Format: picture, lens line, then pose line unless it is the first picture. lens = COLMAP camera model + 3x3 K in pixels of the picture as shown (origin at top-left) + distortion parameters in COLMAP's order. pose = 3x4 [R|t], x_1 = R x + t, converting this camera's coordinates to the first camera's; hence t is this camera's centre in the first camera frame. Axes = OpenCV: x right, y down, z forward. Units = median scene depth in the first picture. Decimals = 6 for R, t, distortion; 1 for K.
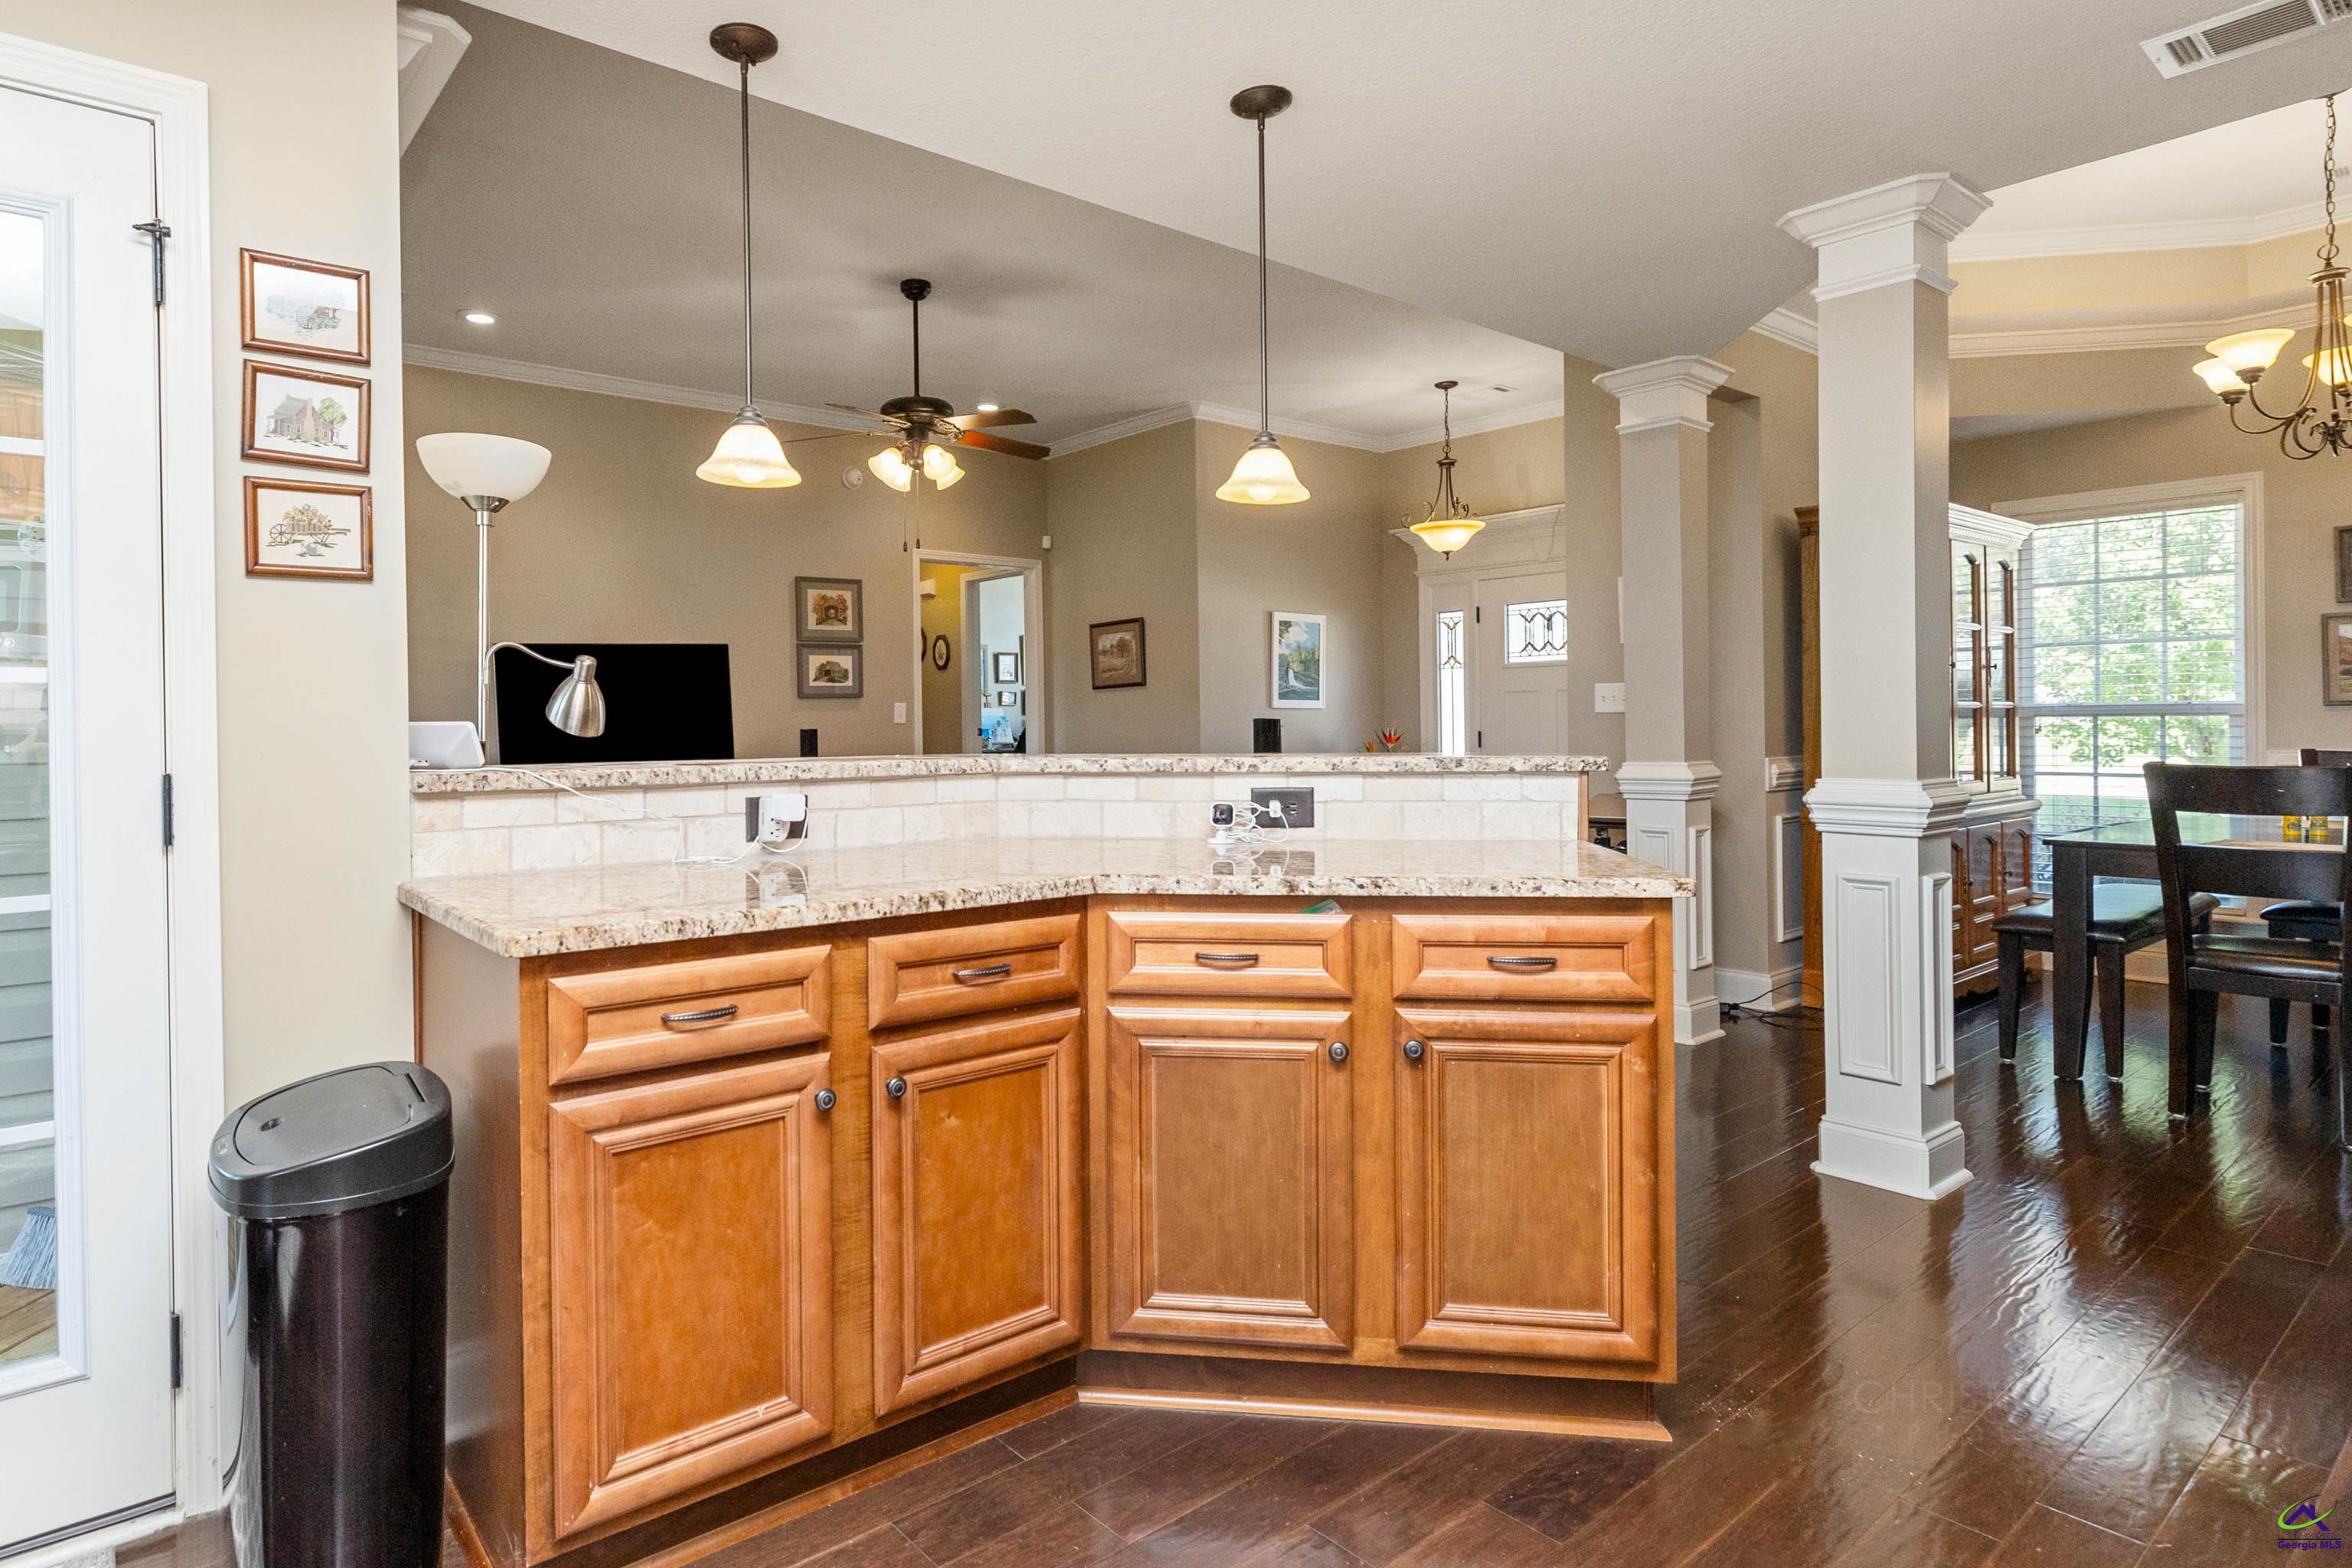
lens RADIAL K [[1271.8, 0, 1007.8], [0, 1271.8, 725.0], [0, 0, 1]] dist [0.004206, 0.000902]
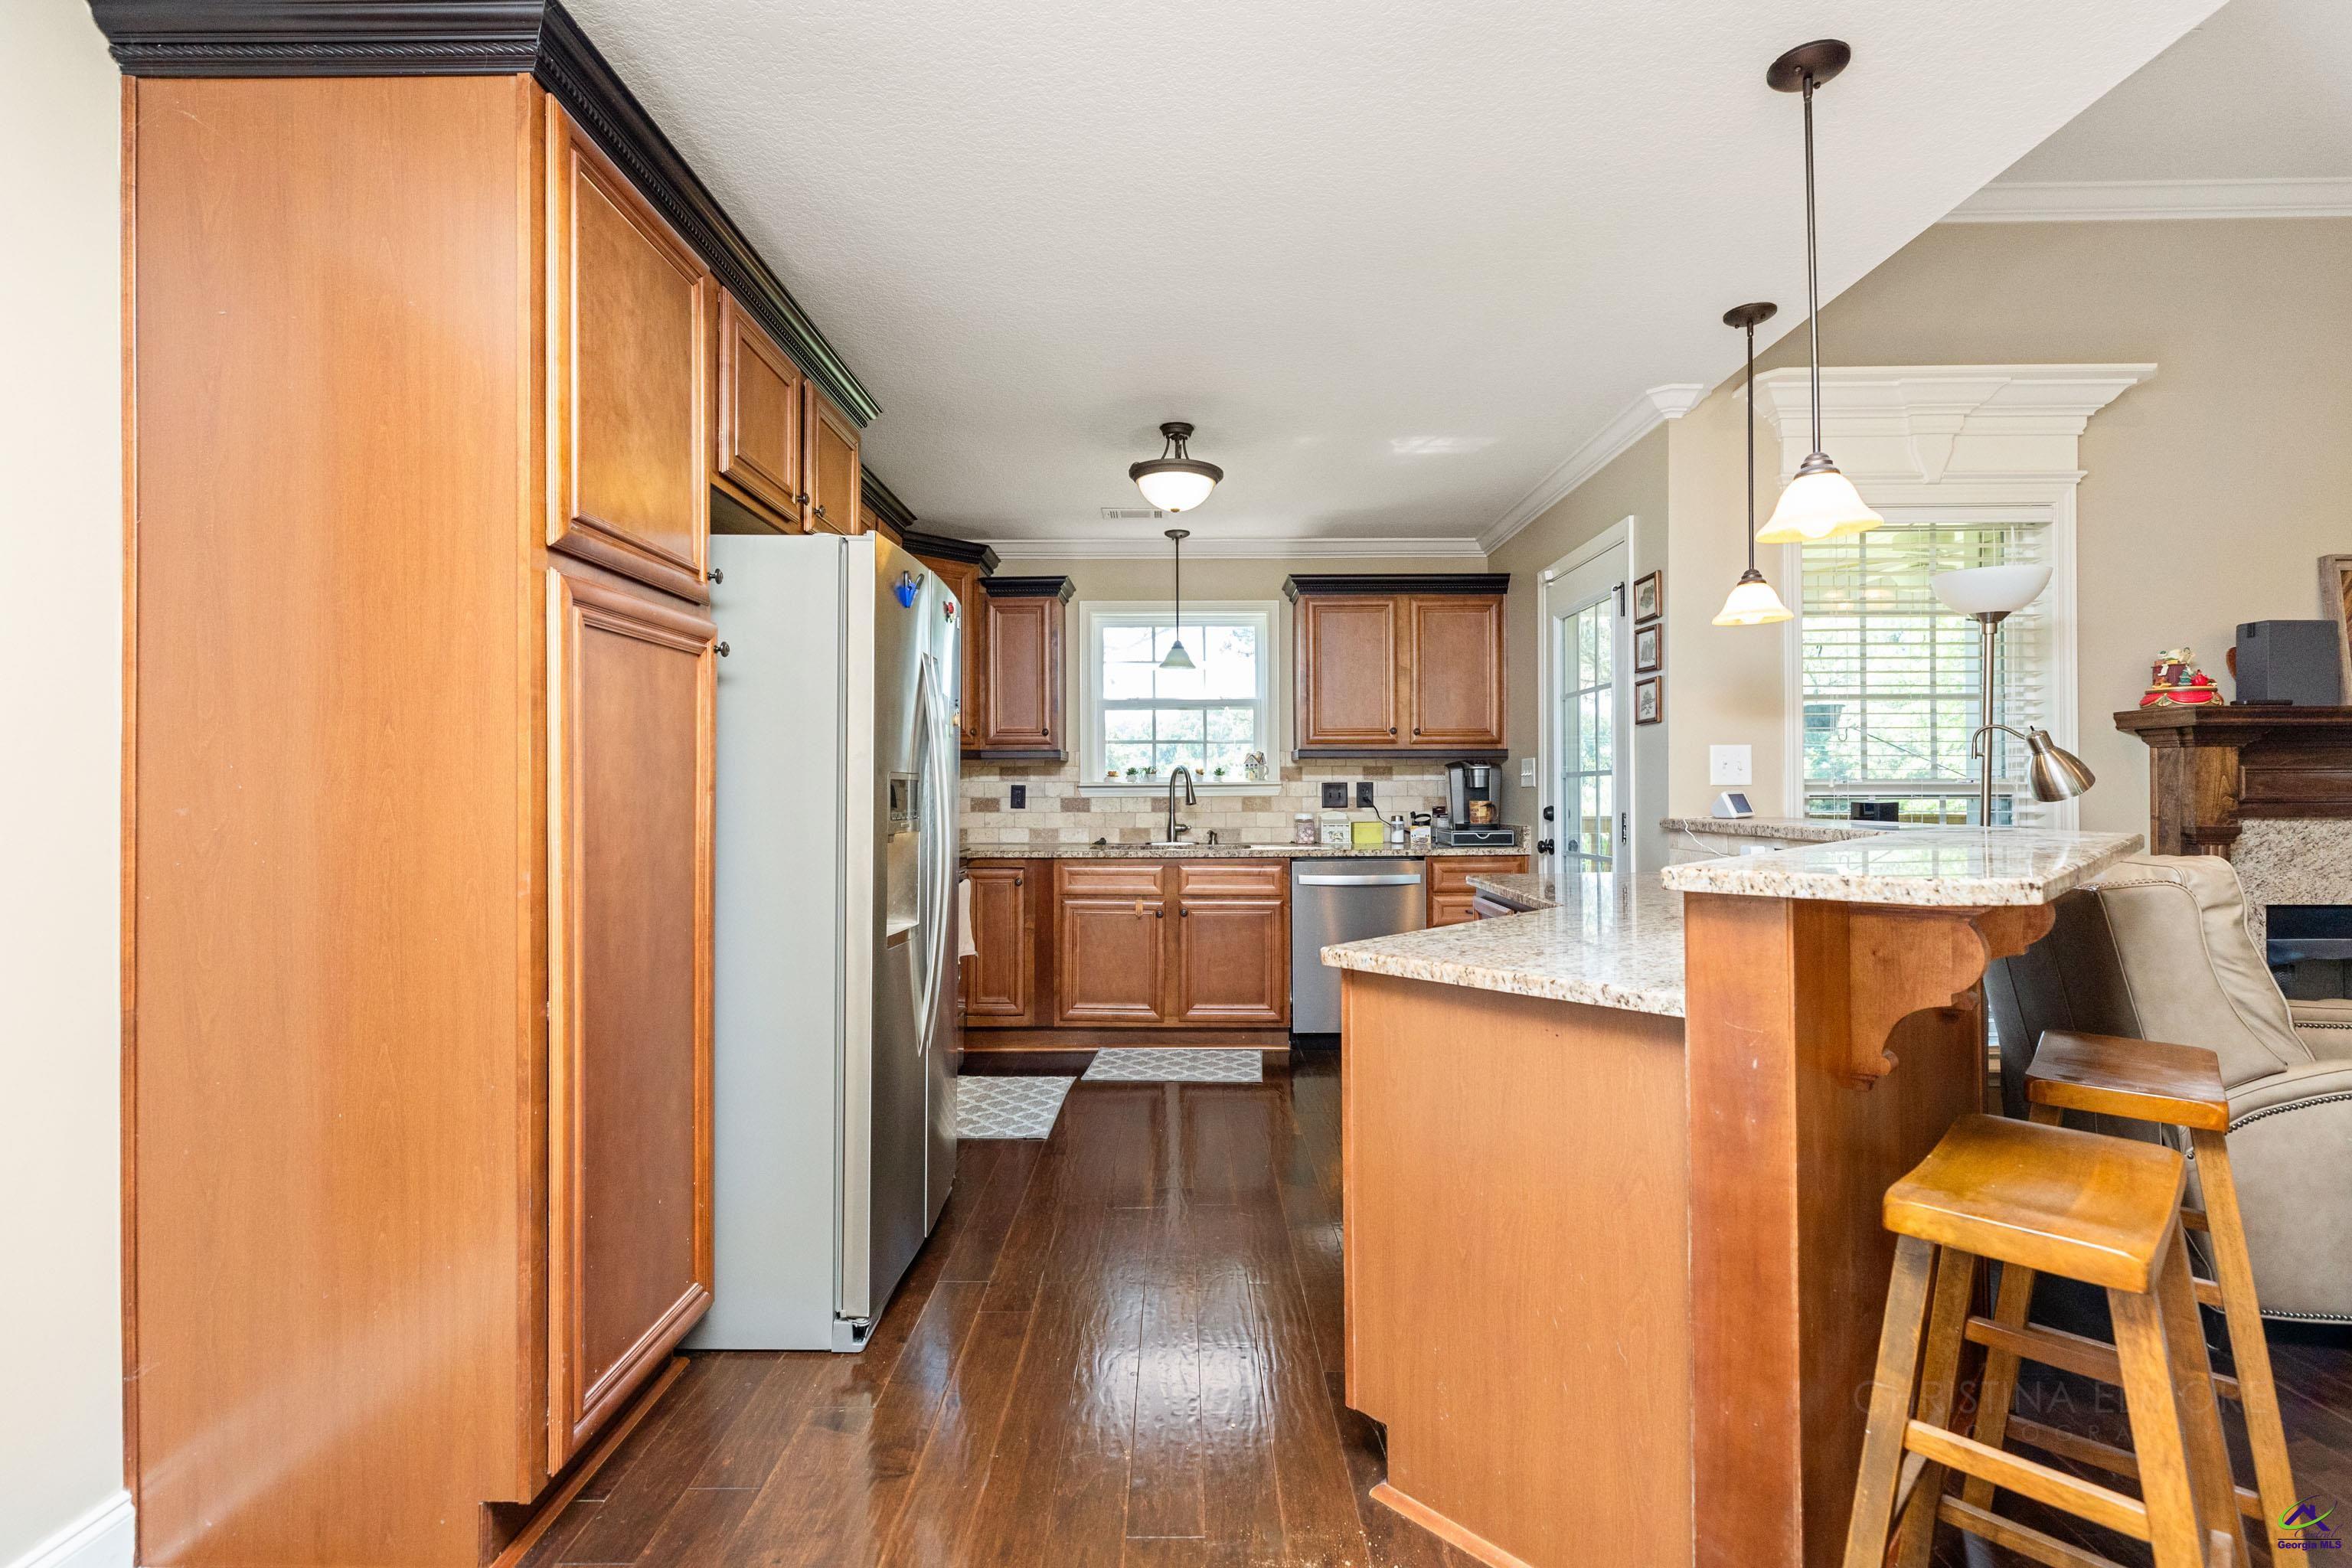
lens RADIAL K [[1035.3, 0, 1176.0], [0, 1035.3, 841.2], [0, 0, 1]] dist [0.001103, 0.000025]
pose [[-0.608654, 0.053241, -0.791647, 0.960287], [0.013477, 0.998296, 0.056778, -0.020511], [0.793321, 0.023889, -0.608334, 1.041492]]
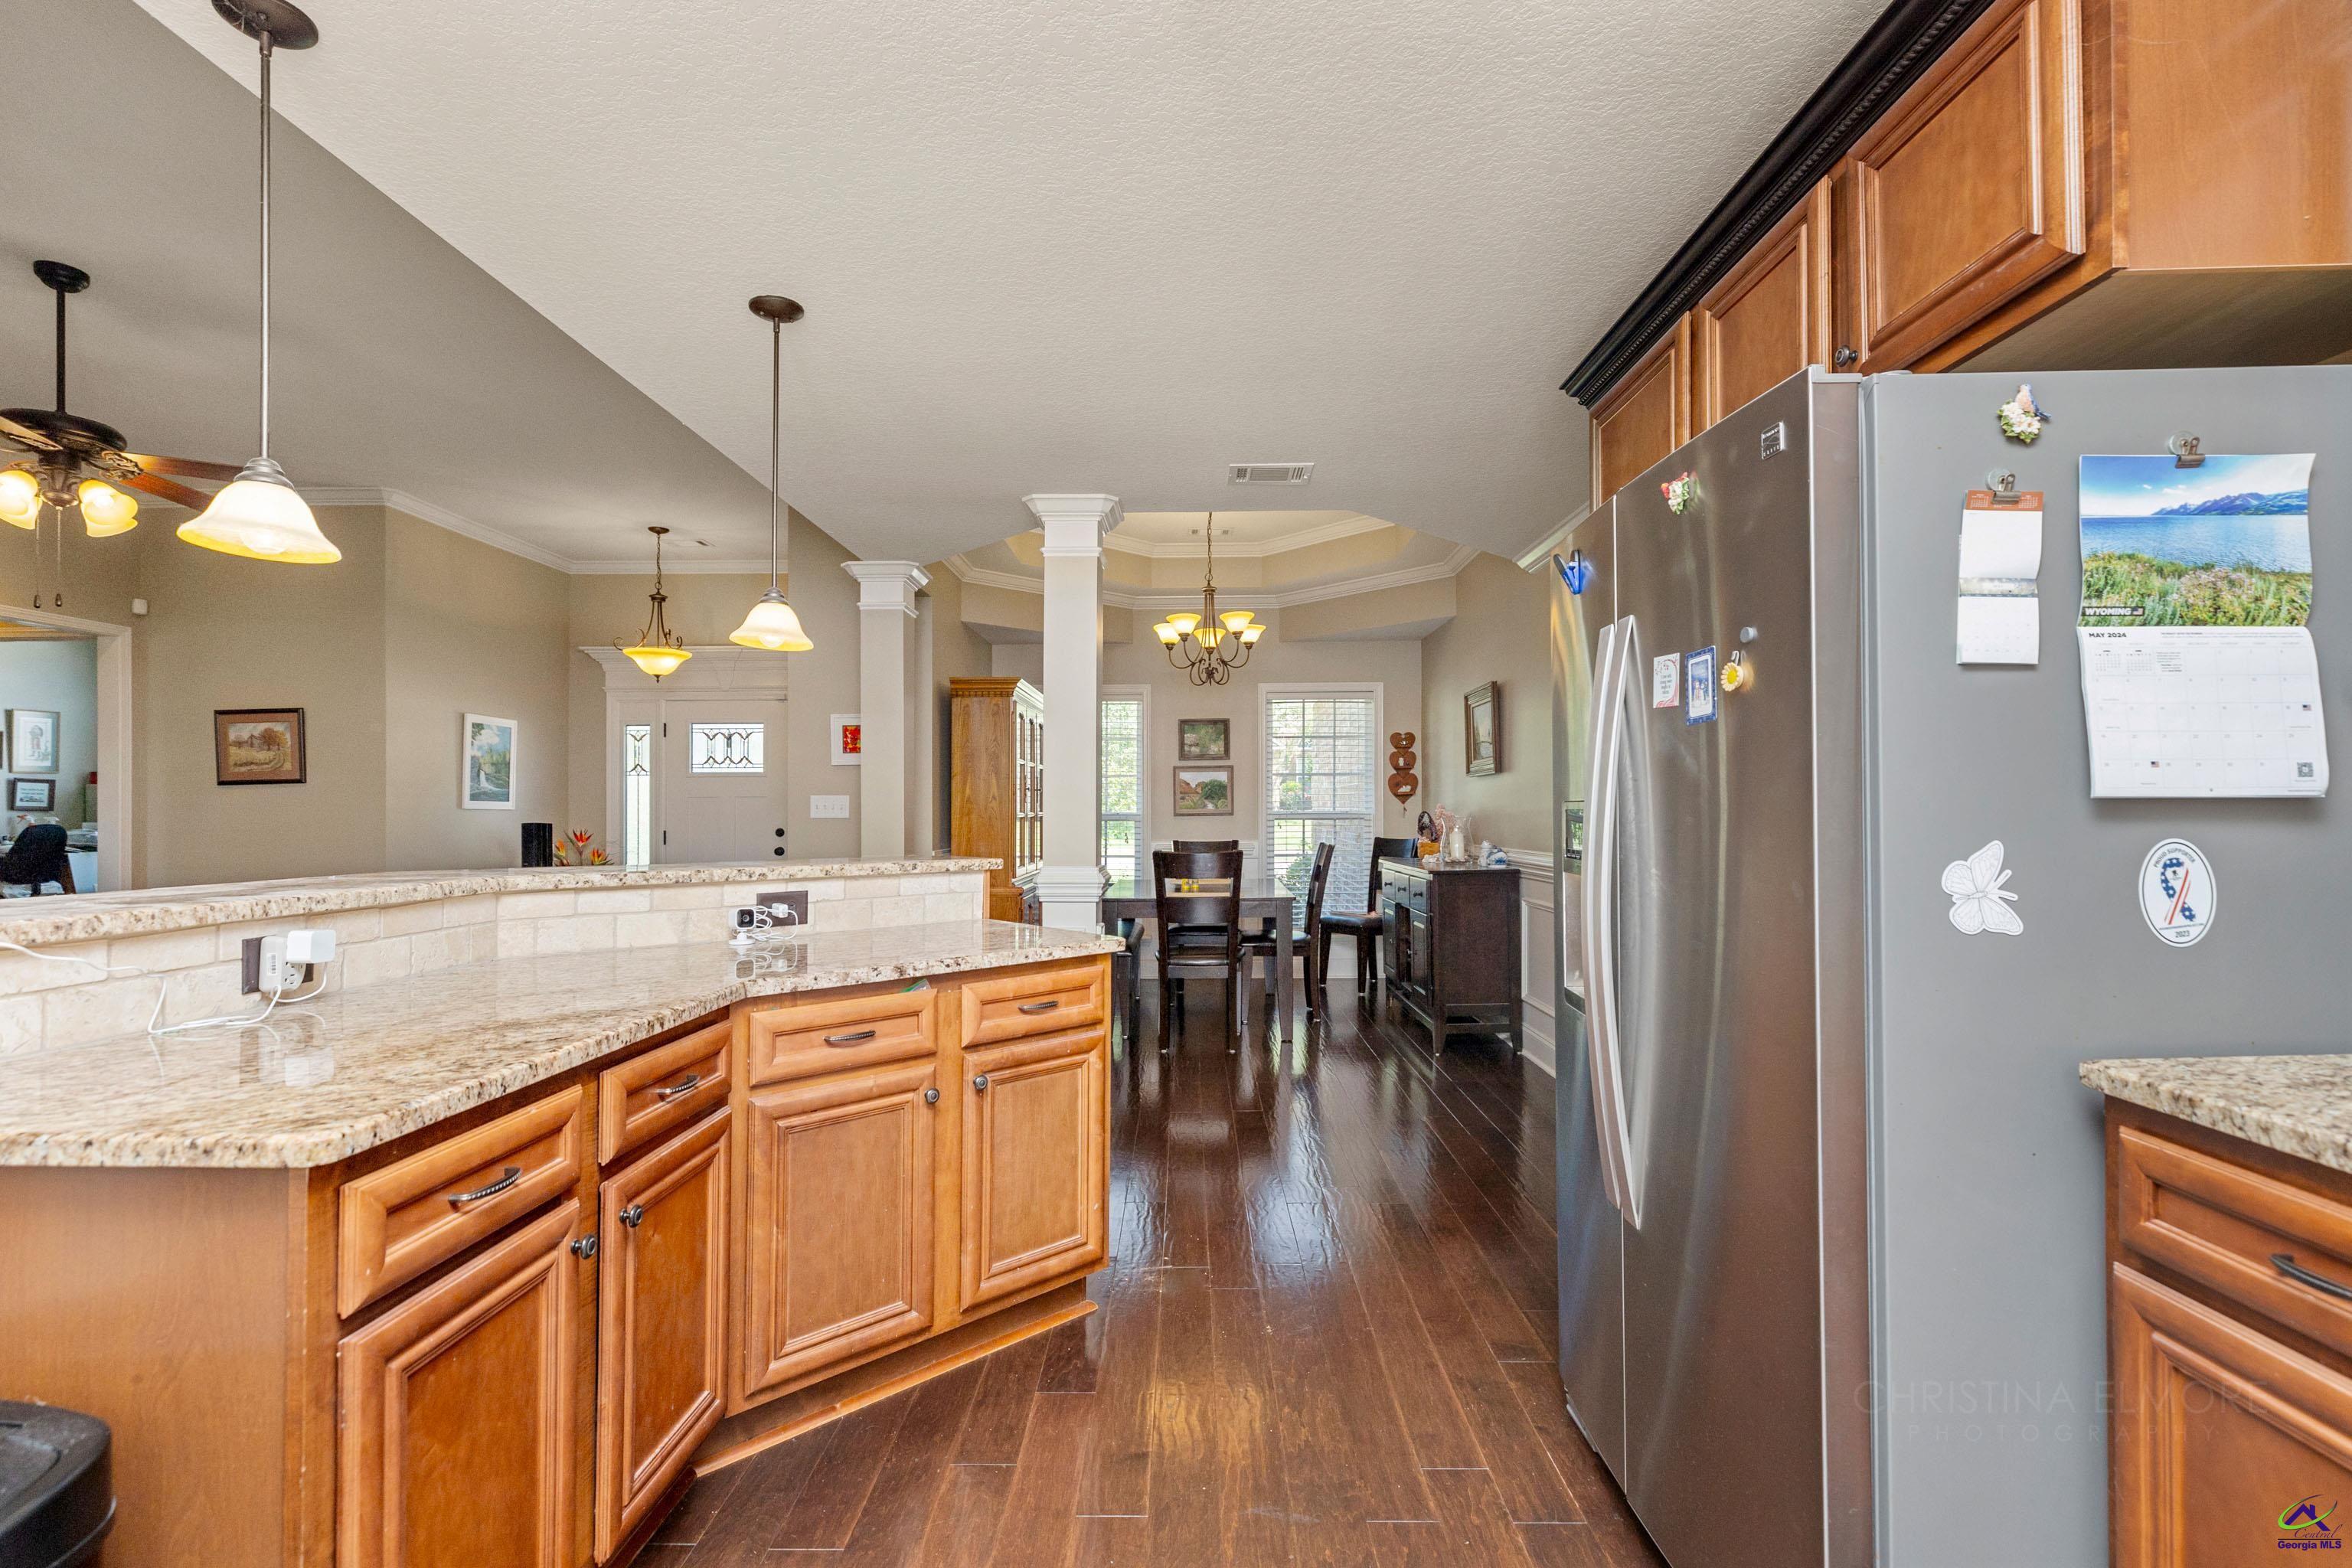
lens RADIAL K [[1069.3, 0, 1180.8], [0, 1069.3, 804.3], [0, 0, 1]] dist [0.001171, 0.000310]
pose [[0.613454, 0.012954, 0.789624, -0.330656], [-0.002397, 0.999891, -0.014541, -0.017787], [-0.789727, 0.007027, 0.613418, 0.098423]]
